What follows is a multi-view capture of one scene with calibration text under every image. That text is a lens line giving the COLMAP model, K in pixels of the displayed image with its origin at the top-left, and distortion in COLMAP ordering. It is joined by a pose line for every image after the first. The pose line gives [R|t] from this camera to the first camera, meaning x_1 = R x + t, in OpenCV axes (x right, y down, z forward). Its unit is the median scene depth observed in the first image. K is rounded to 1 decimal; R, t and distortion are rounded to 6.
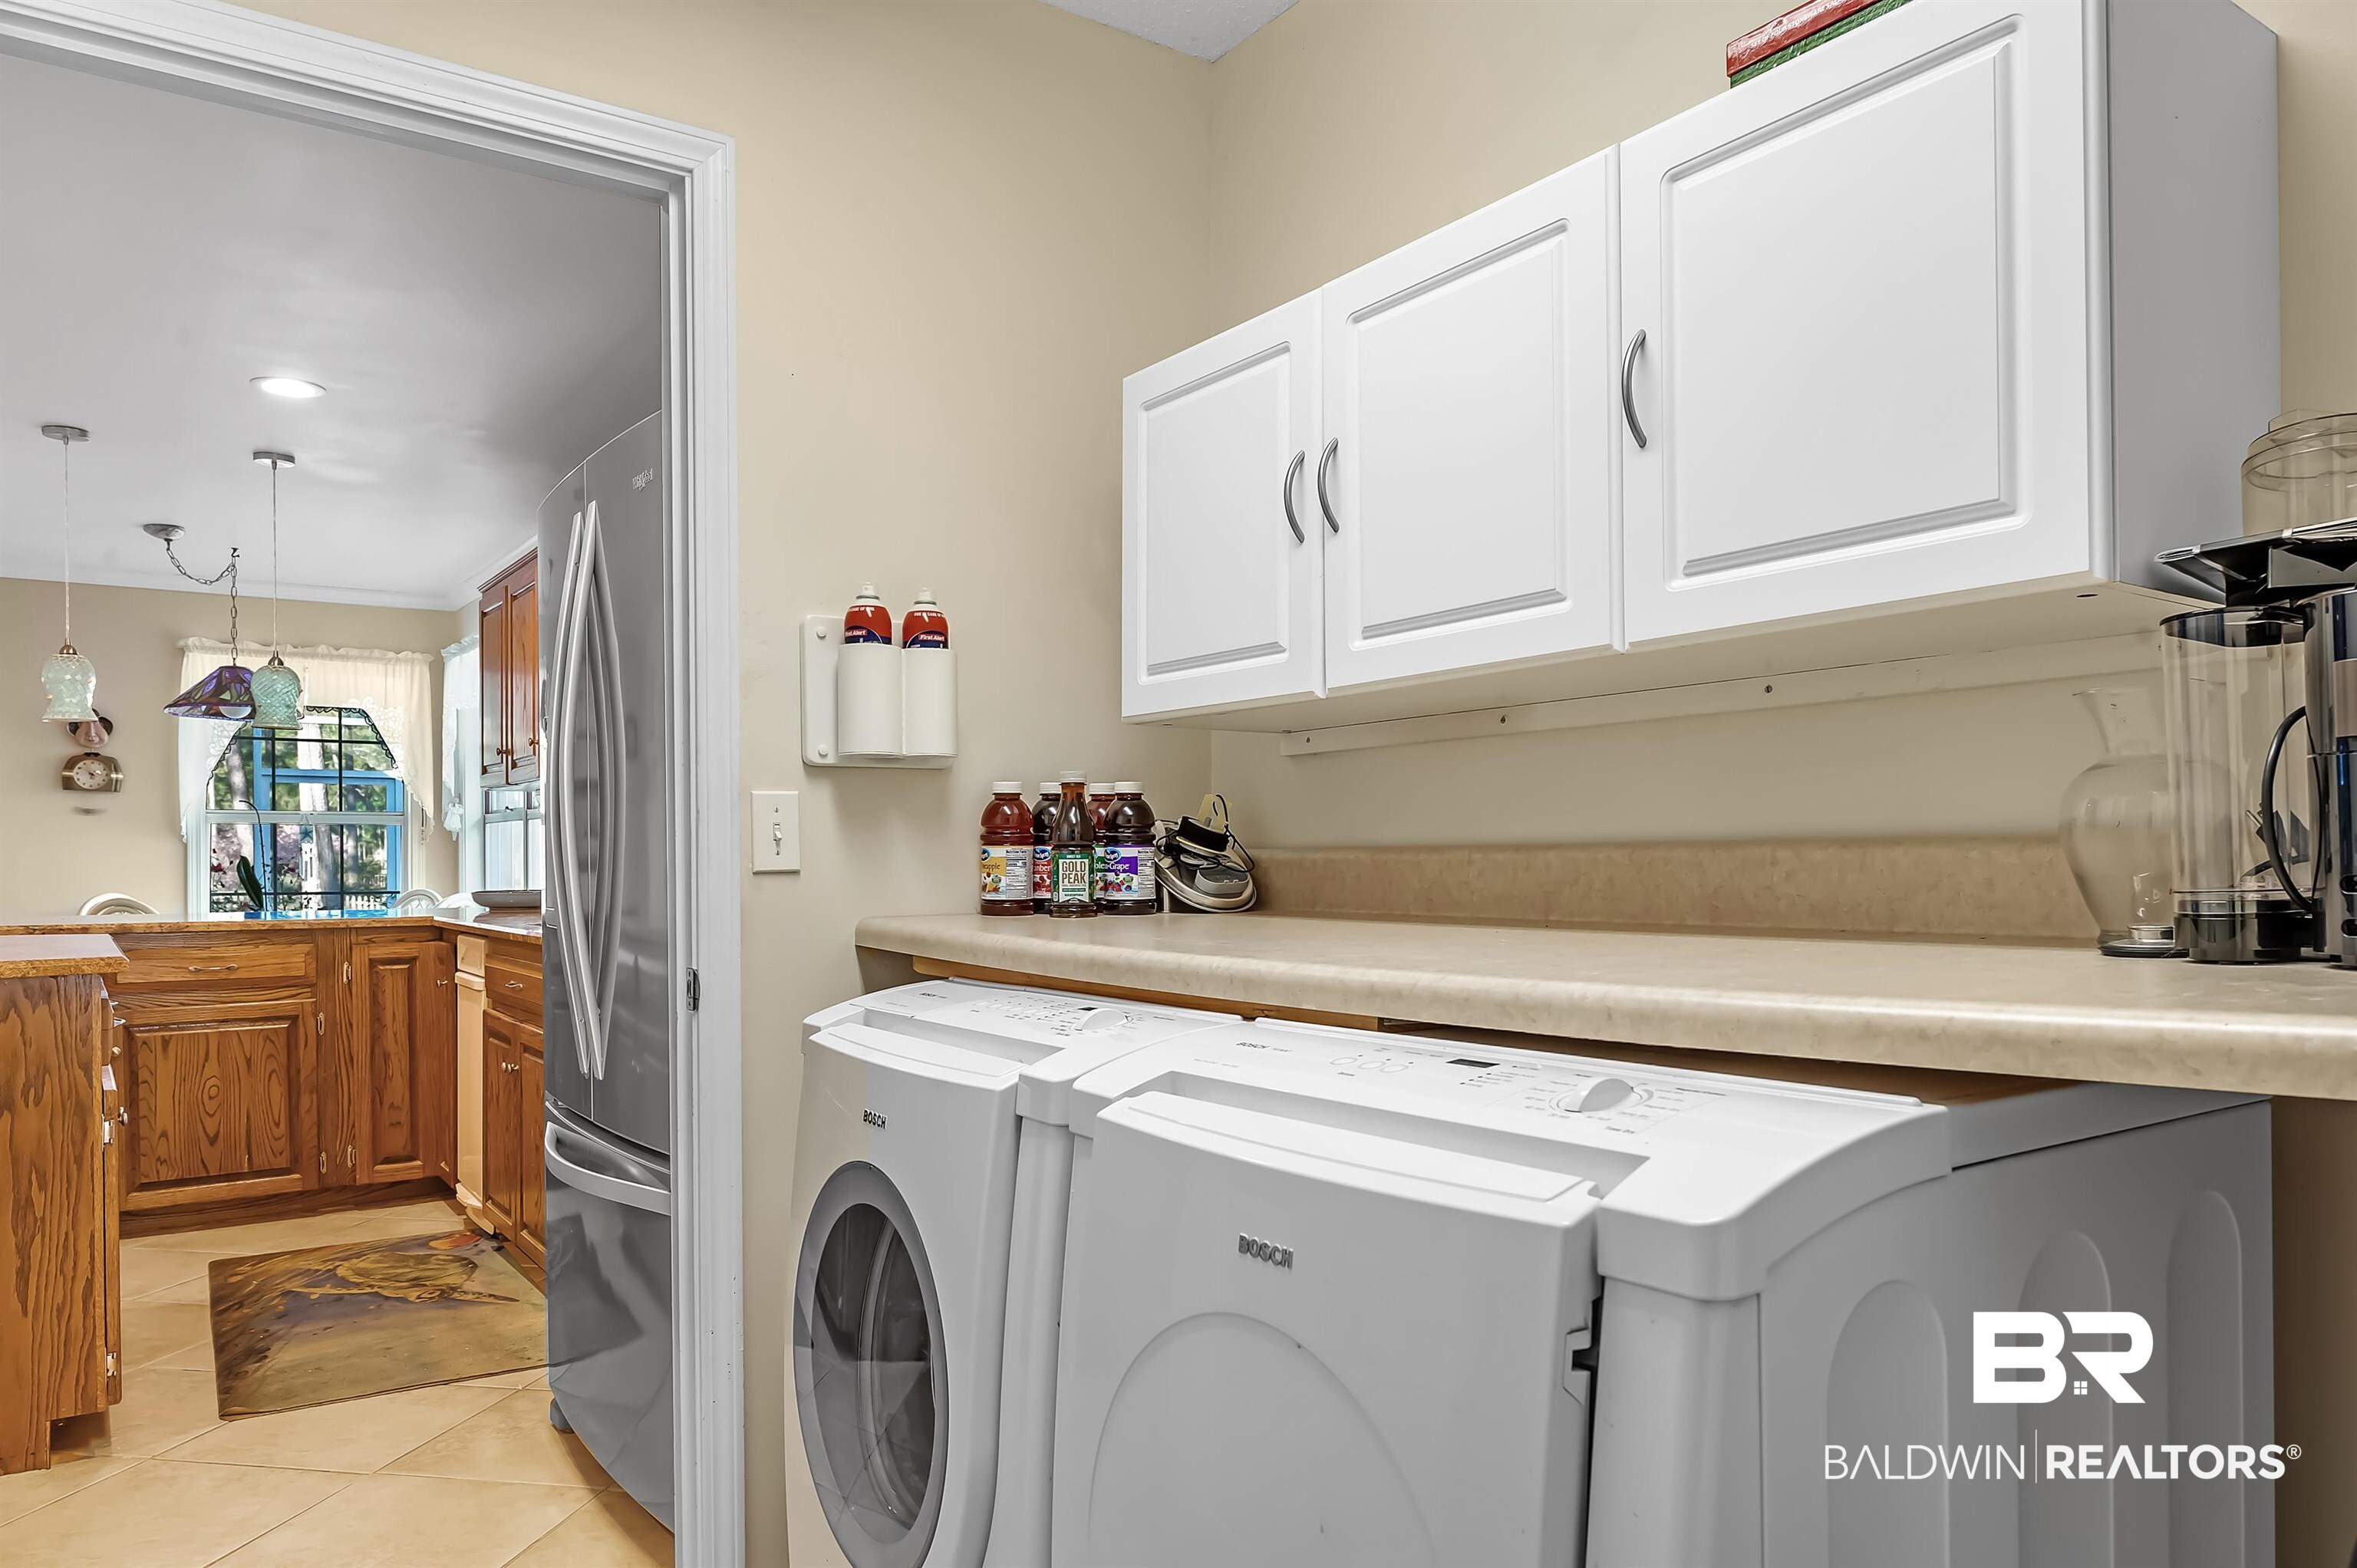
lens RADIAL K [[1594.6, 0, 1206.4], [0, 1594.6, 869.4], [0, 0, 1]] dist [0.001942, -0.003584]
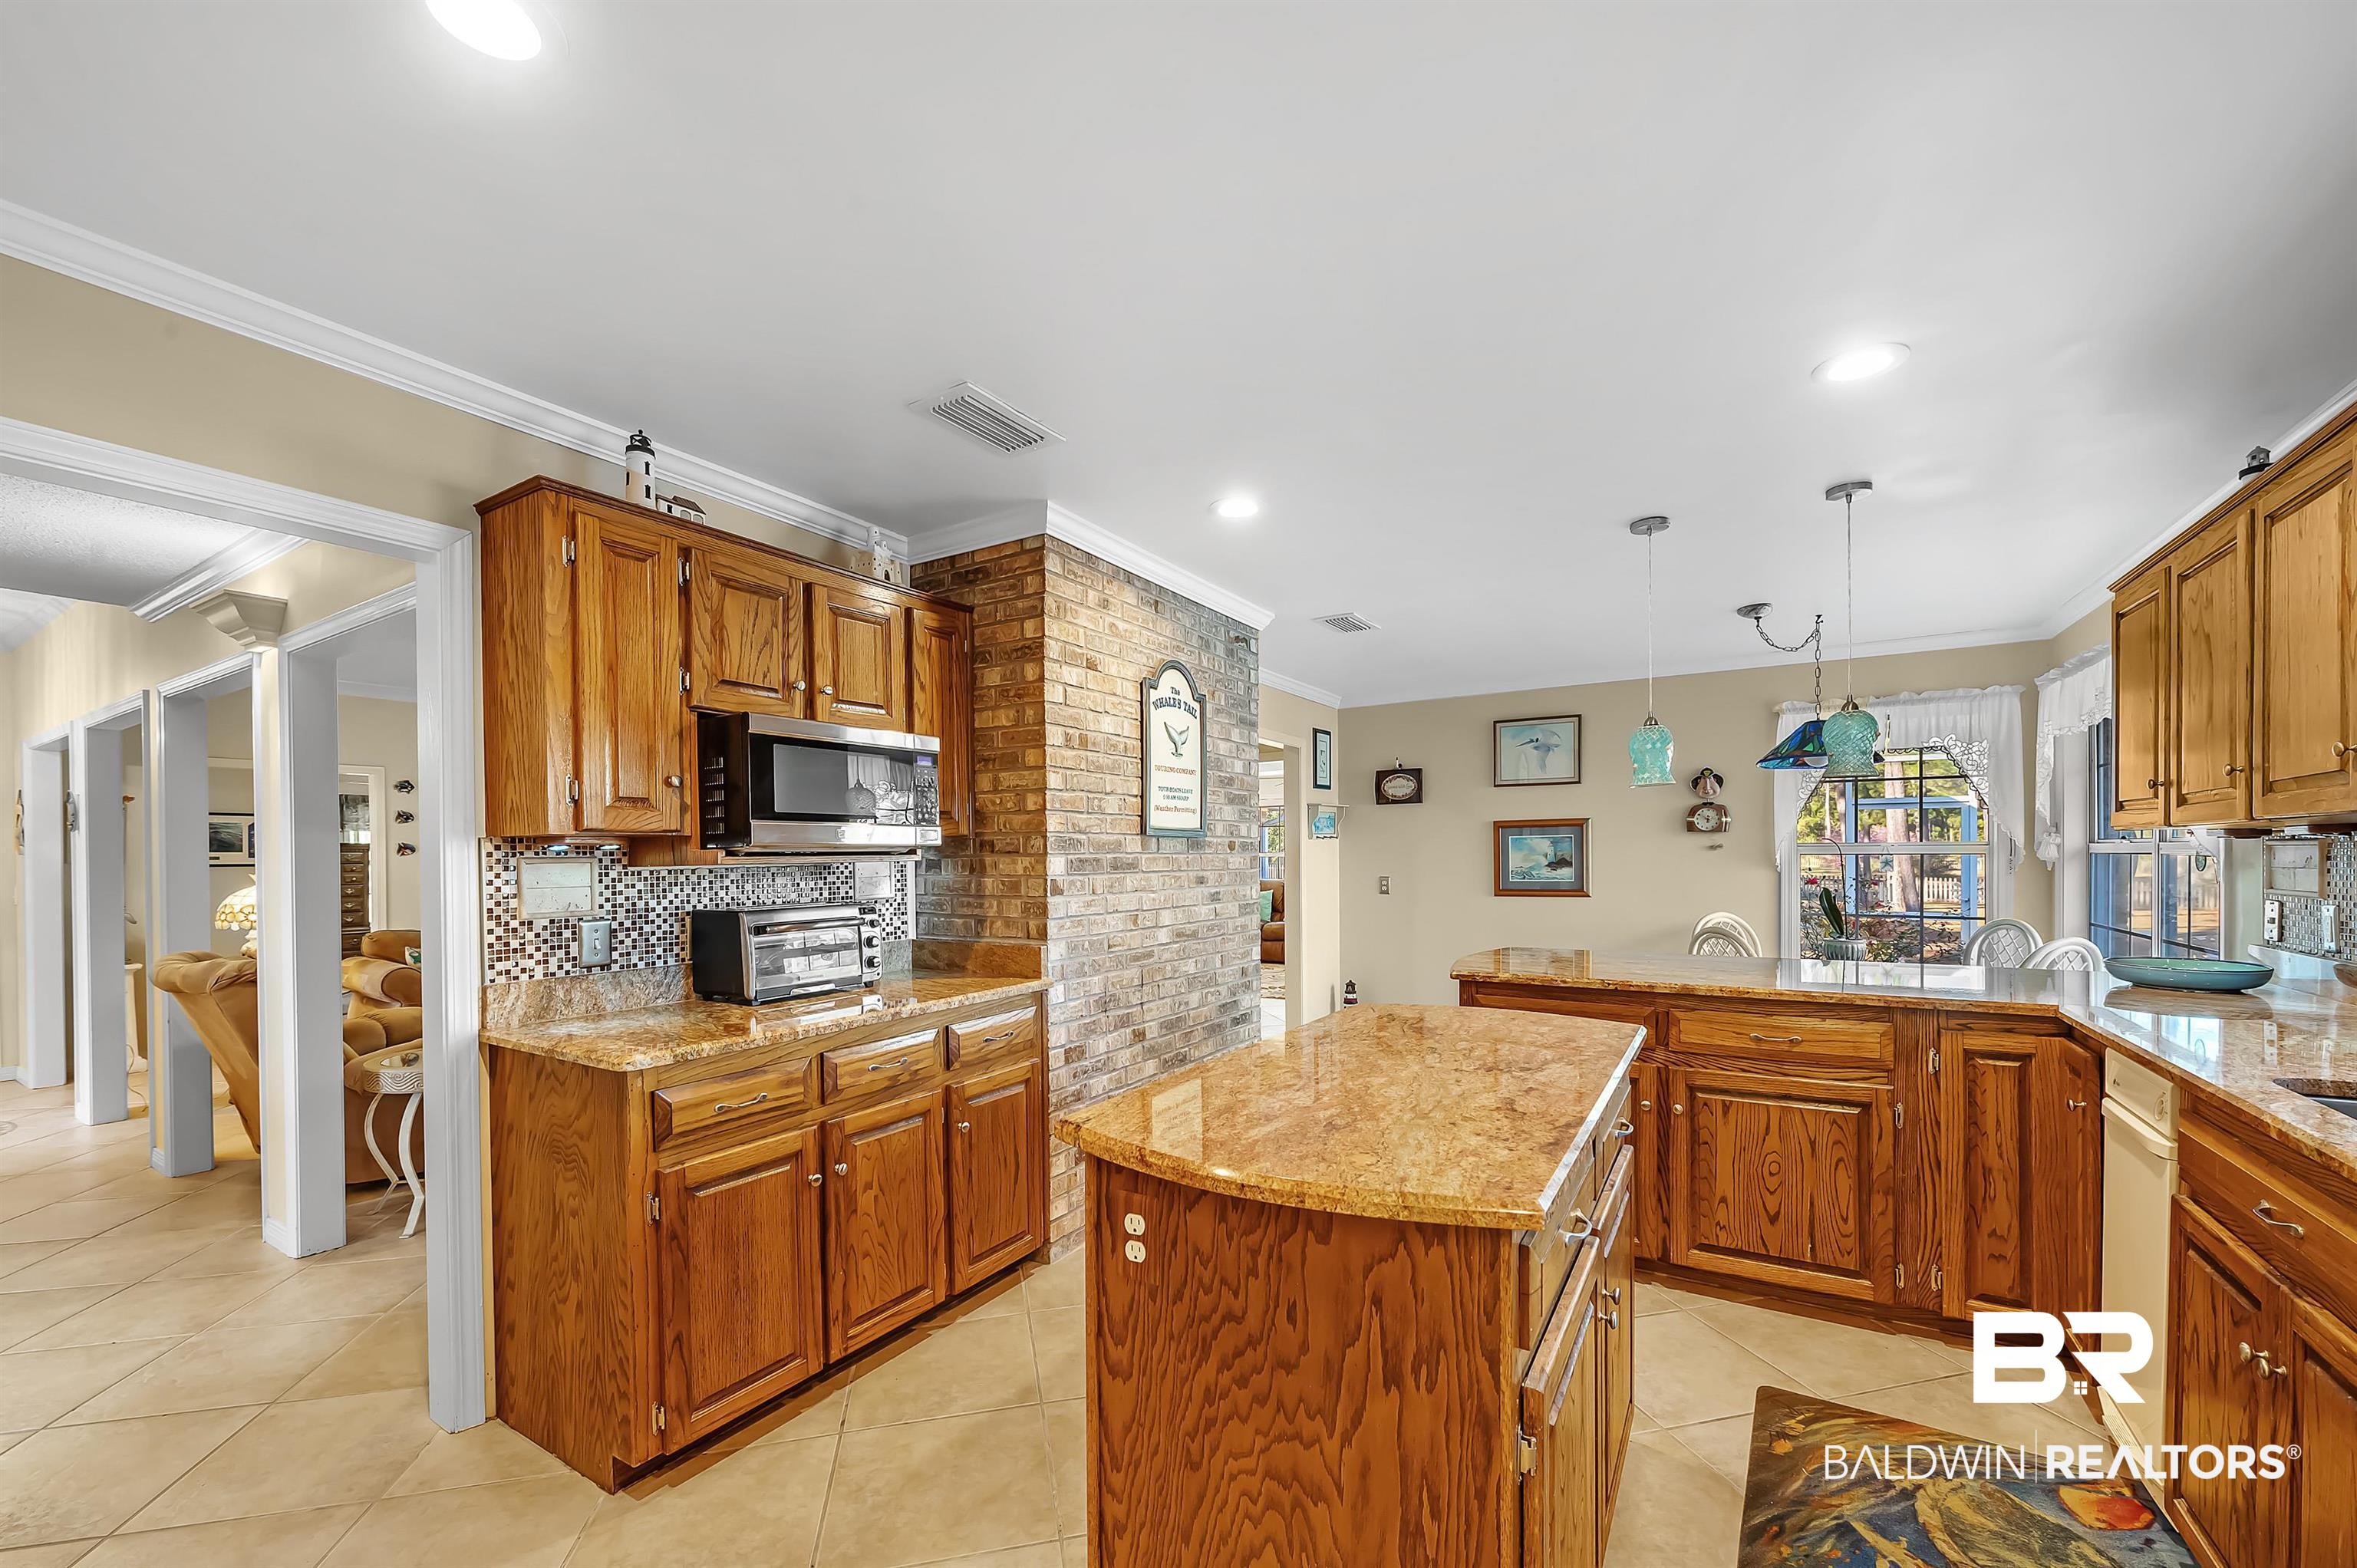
lens RADIAL K [[936.8, 0, 1176.8], [0, 936.8, 864.8], [0, 0, 1]] dist [-0.008320, -0.000758]
pose [[0.391776, 0.010209, -0.920004, -0.240512], [0.002222, 0.999925, 0.012042, -0.046091], [0.920058, -0.006762, 0.391724, 0.434048]]
